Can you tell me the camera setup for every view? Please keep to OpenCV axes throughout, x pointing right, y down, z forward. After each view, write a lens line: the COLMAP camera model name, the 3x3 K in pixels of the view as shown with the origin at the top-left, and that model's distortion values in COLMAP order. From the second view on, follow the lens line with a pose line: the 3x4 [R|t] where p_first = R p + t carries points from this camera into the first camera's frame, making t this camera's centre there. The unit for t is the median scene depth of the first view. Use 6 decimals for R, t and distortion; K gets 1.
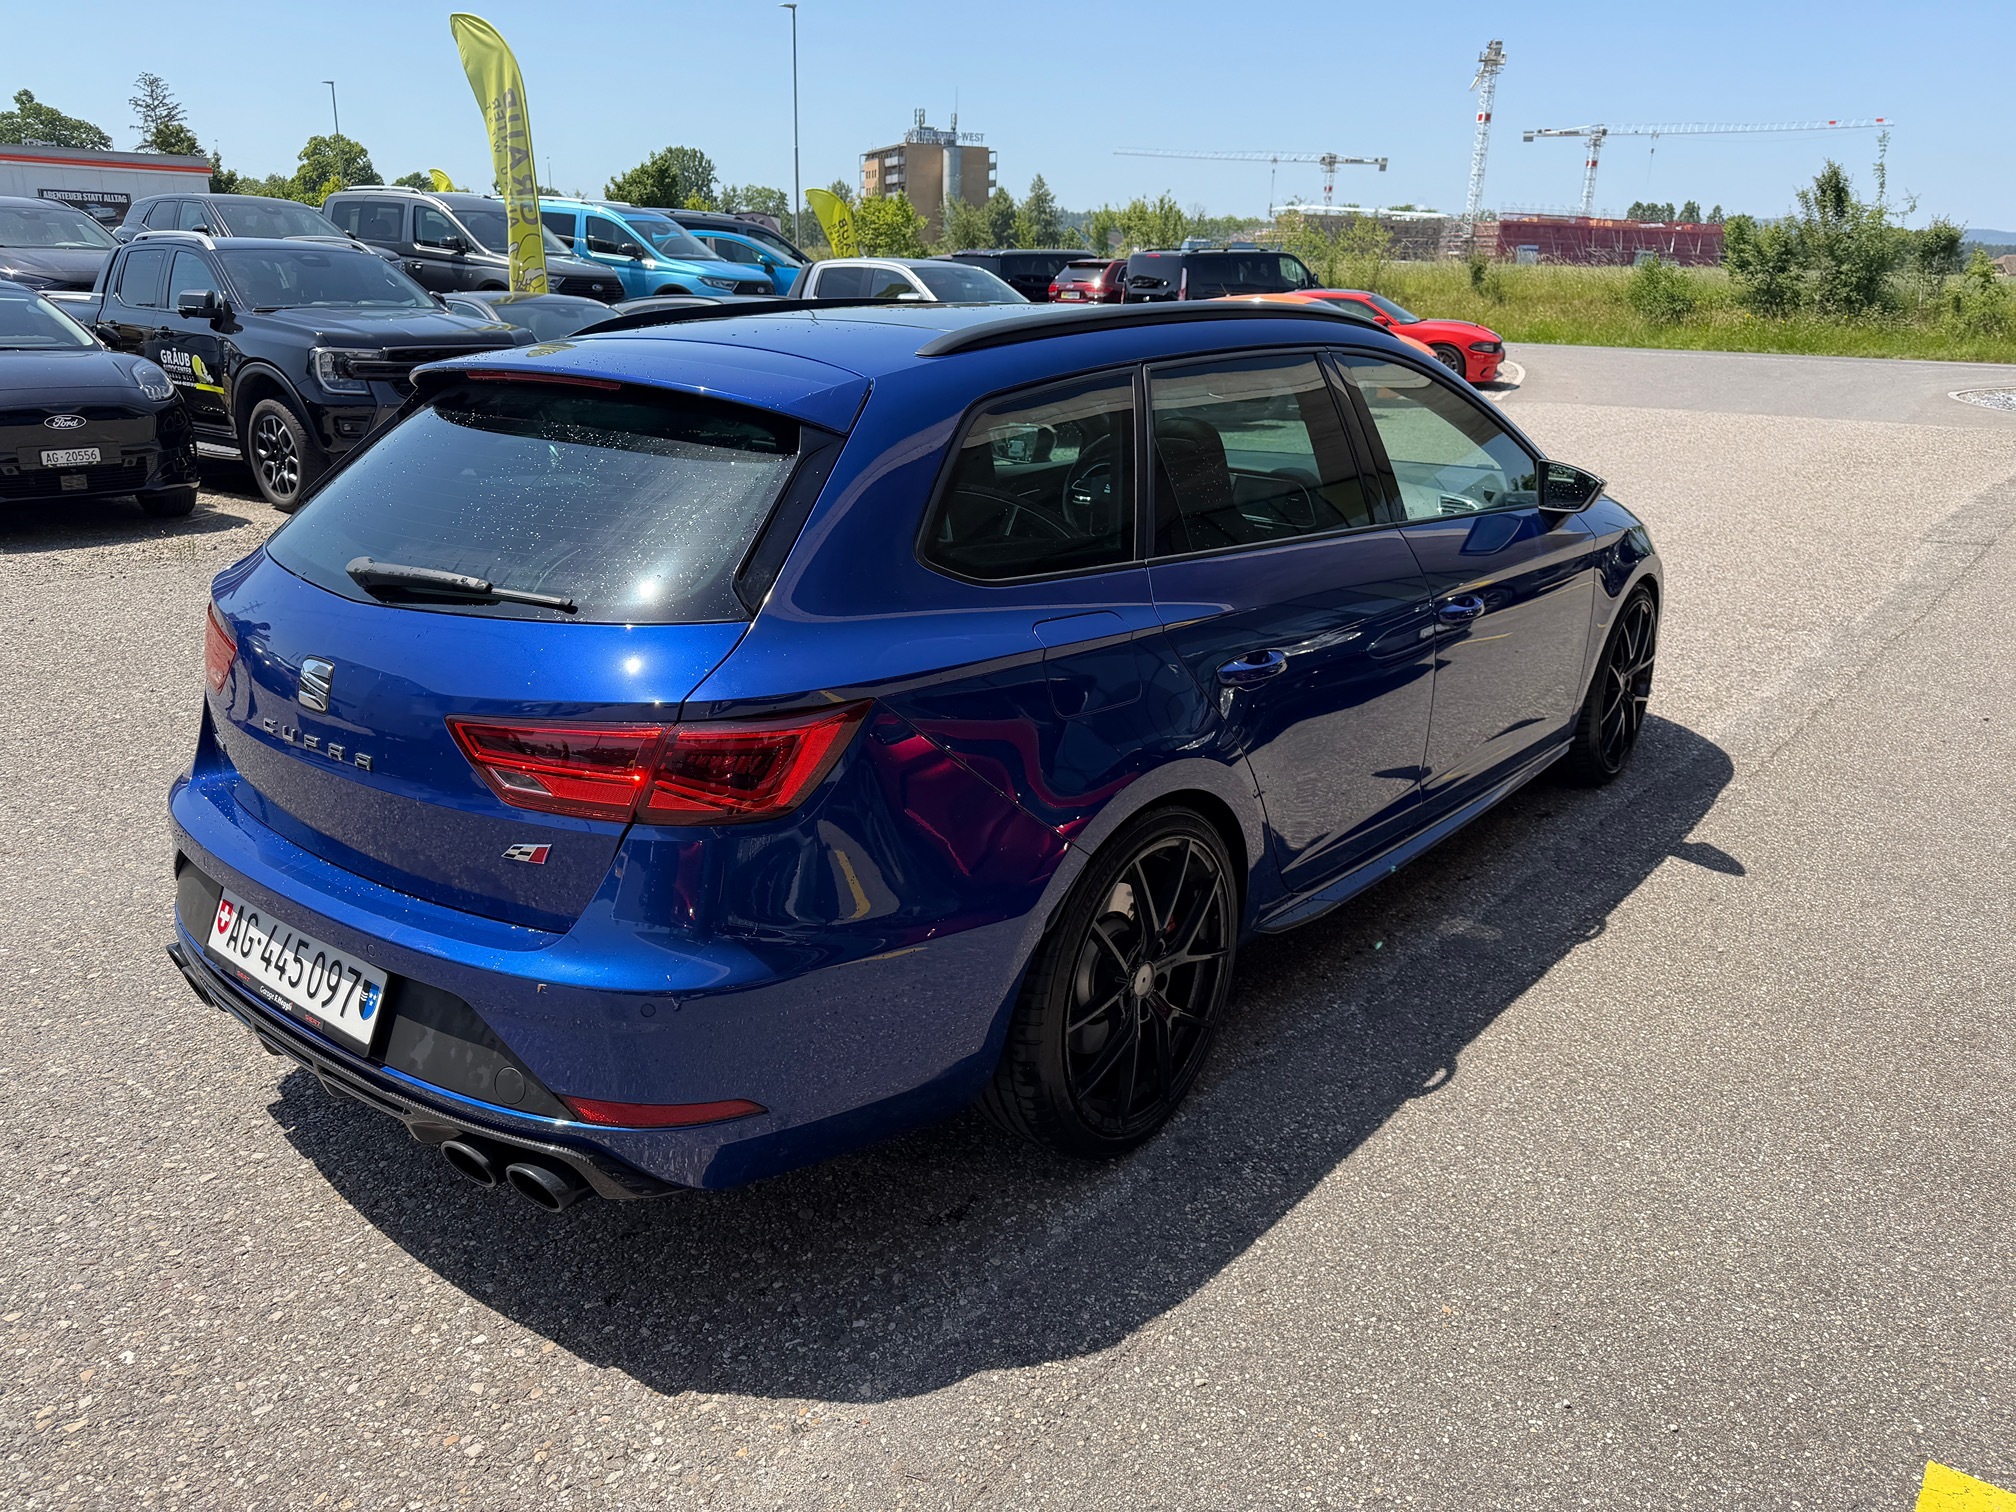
lens RADIAL K [[1420.9, 0, 1016.5], [0, 1420.9, 765.8], [0, 0, 1]] dist [0.008442, -0.005981]
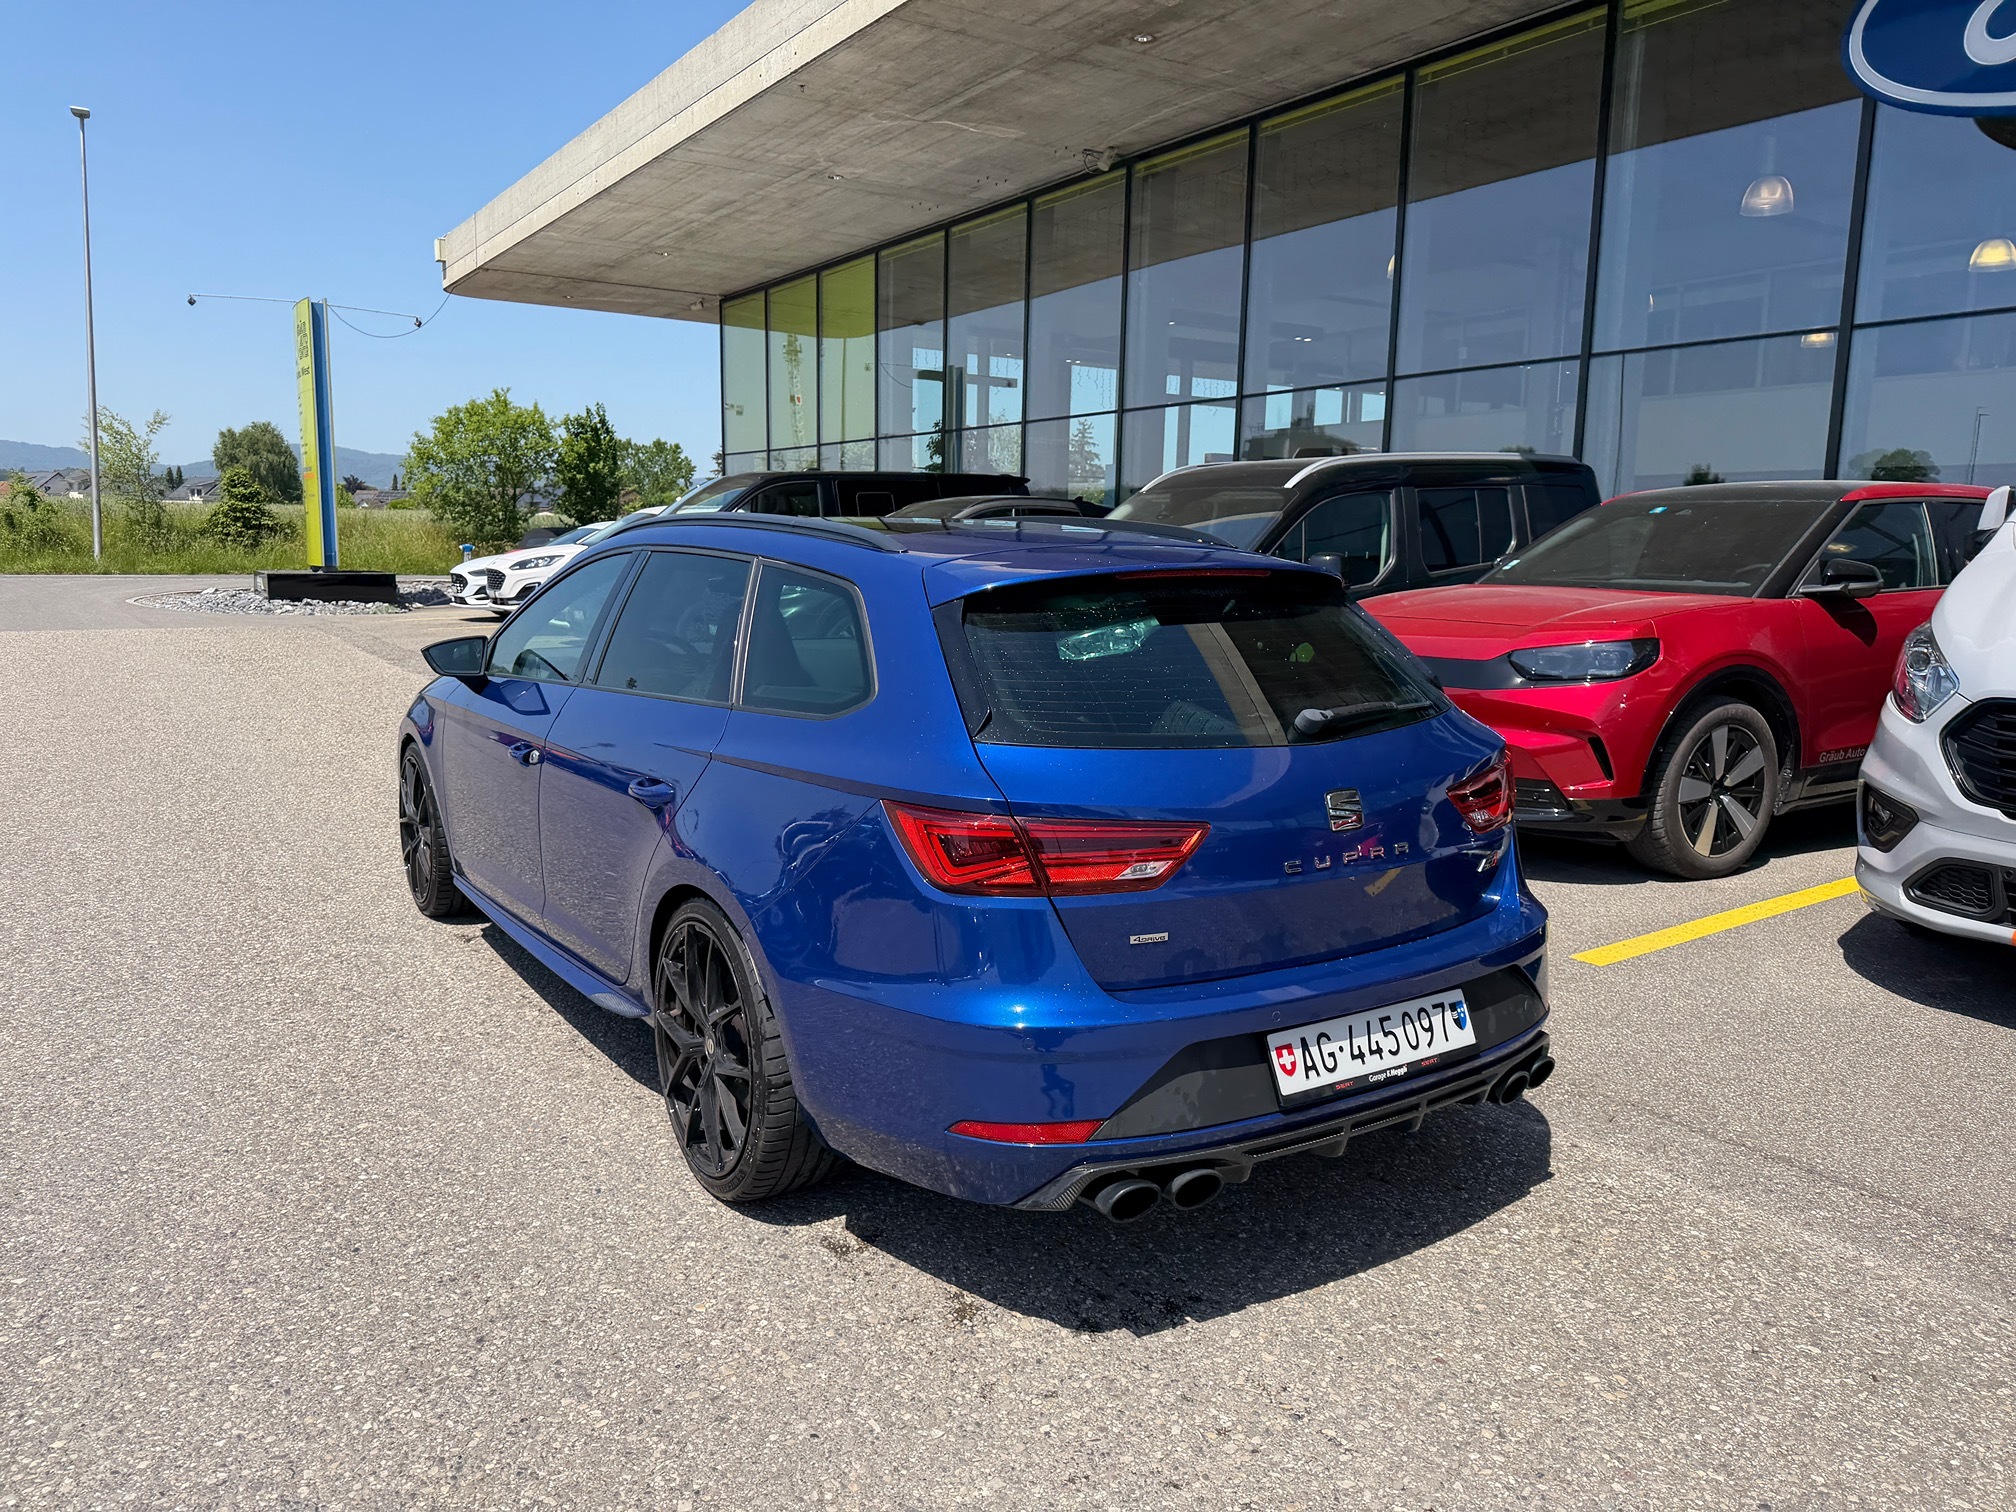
lens RADIAL K [[1387.1, 0, 1011.6], [0, 1387.1, 741.2], [0, 0, 1]] dist [0.134797, -0.216333]
pose [[0.306419, -0.139403, 0.941634, -1.178747], [0.285399, 0.957164, 0.048830, -0.177376], [-0.908105, 0.253779, 0.333079, 0.568654]]
